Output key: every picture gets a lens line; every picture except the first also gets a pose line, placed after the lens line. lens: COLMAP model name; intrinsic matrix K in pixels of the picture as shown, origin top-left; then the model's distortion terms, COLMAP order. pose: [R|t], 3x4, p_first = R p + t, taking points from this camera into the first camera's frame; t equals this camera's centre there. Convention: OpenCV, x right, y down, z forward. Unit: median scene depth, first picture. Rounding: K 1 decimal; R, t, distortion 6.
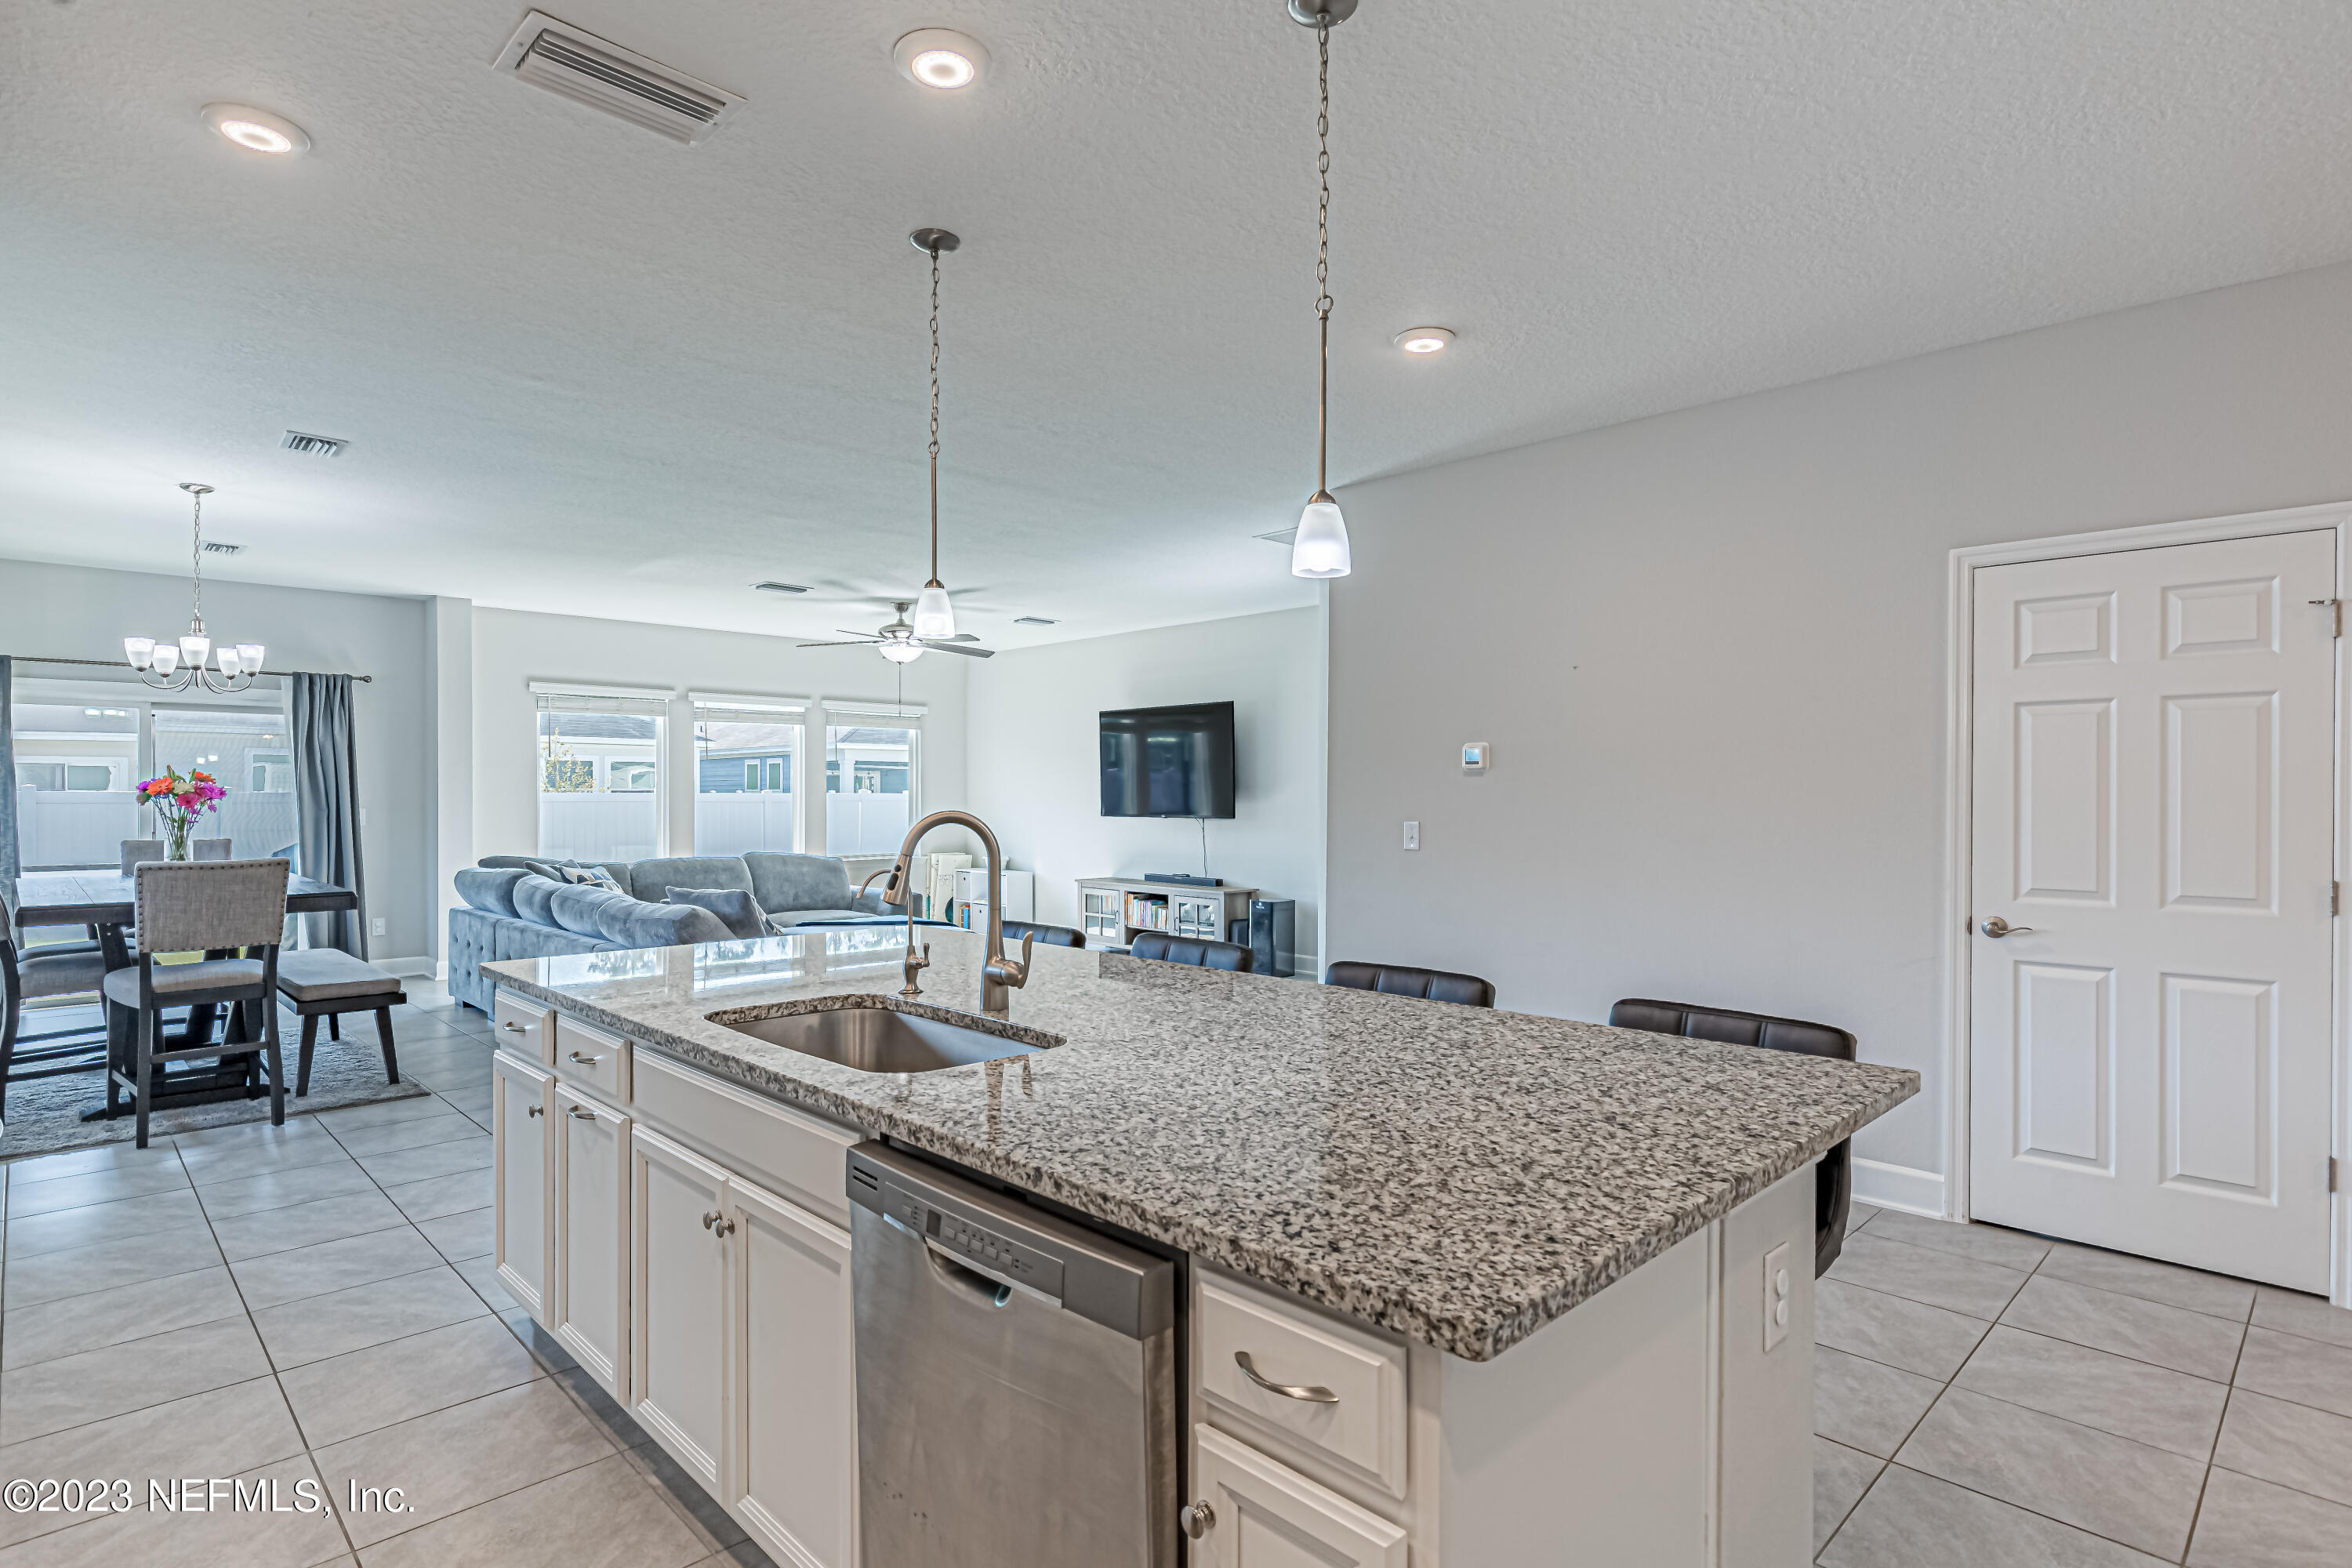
lens RADIAL K [[1203.6, 0, 1176.0], [0, 1203.6, 784.0], [0, 0, 1]] dist [-0.000998, -0.000075]
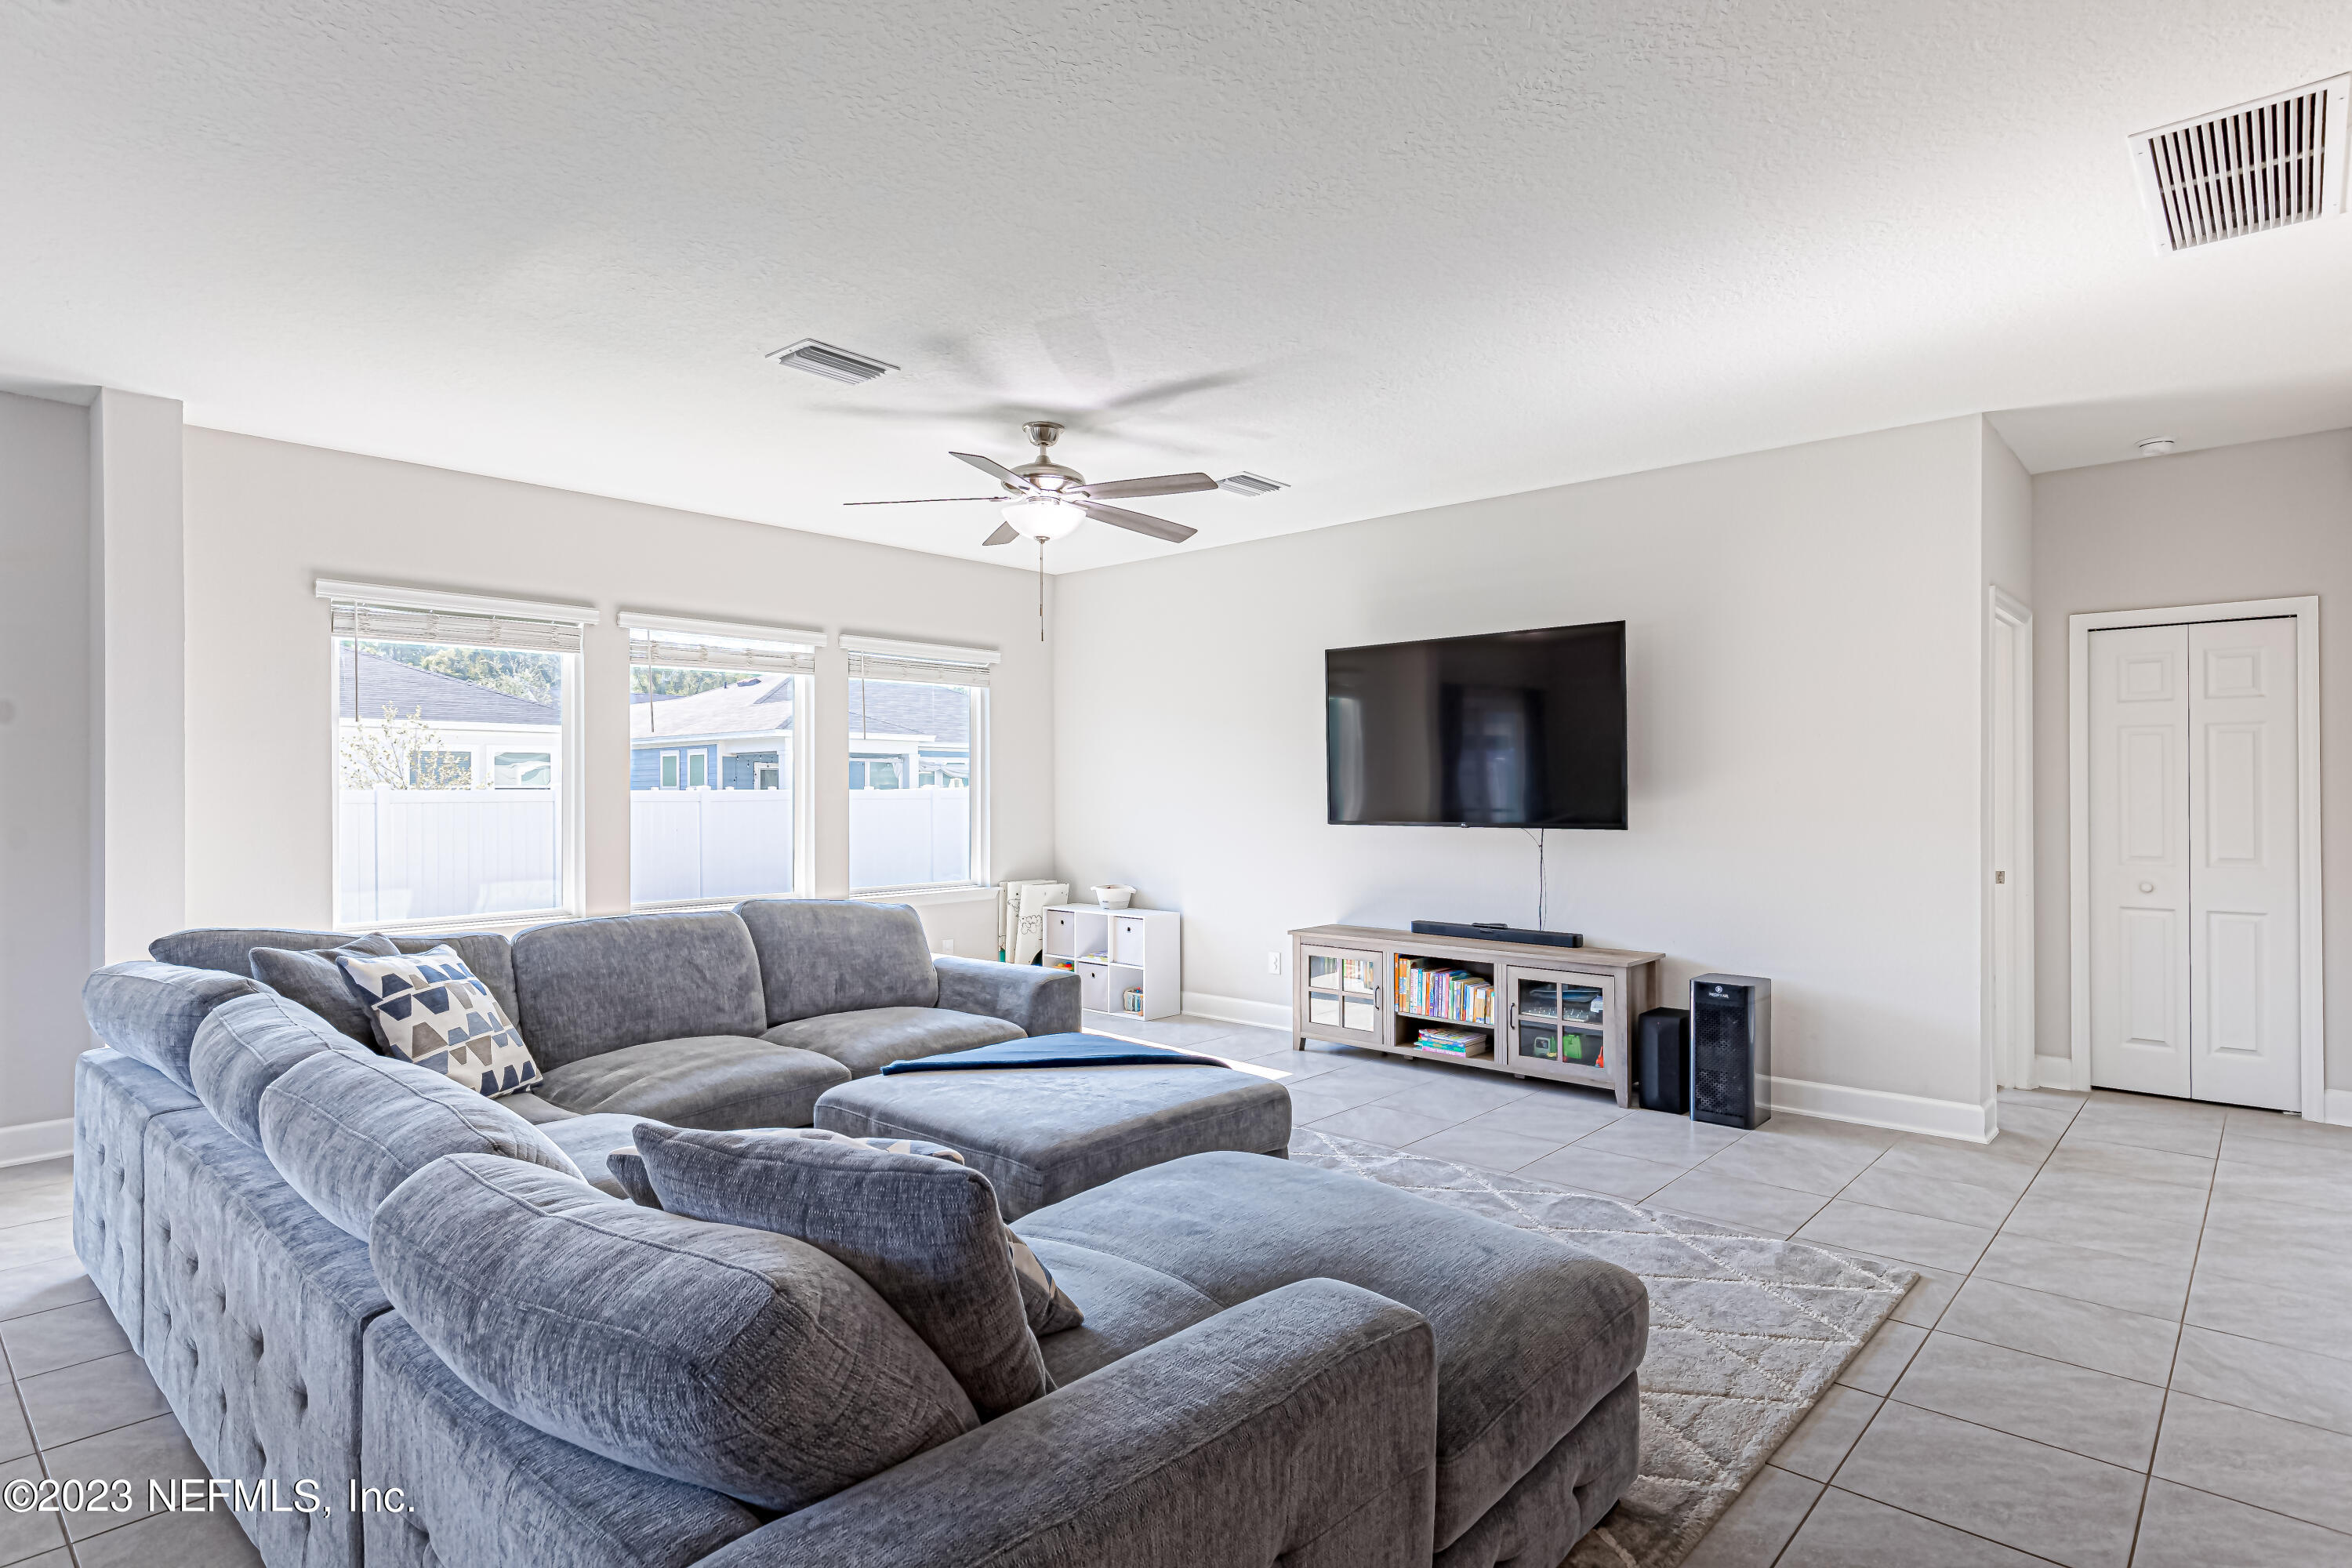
lens RADIAL K [[1236.8, 0, 1185.6], [0, 1236.8, 776.0], [0, 0, 1]] dist [0.001297, 0.000387]
pose [[0.997708, -0.003326, 0.067590, -0.186755], [0.003550, 0.999989, -0.003193, 0.004824], [-0.067579, 0.003425, 0.997708, 0.418112]]
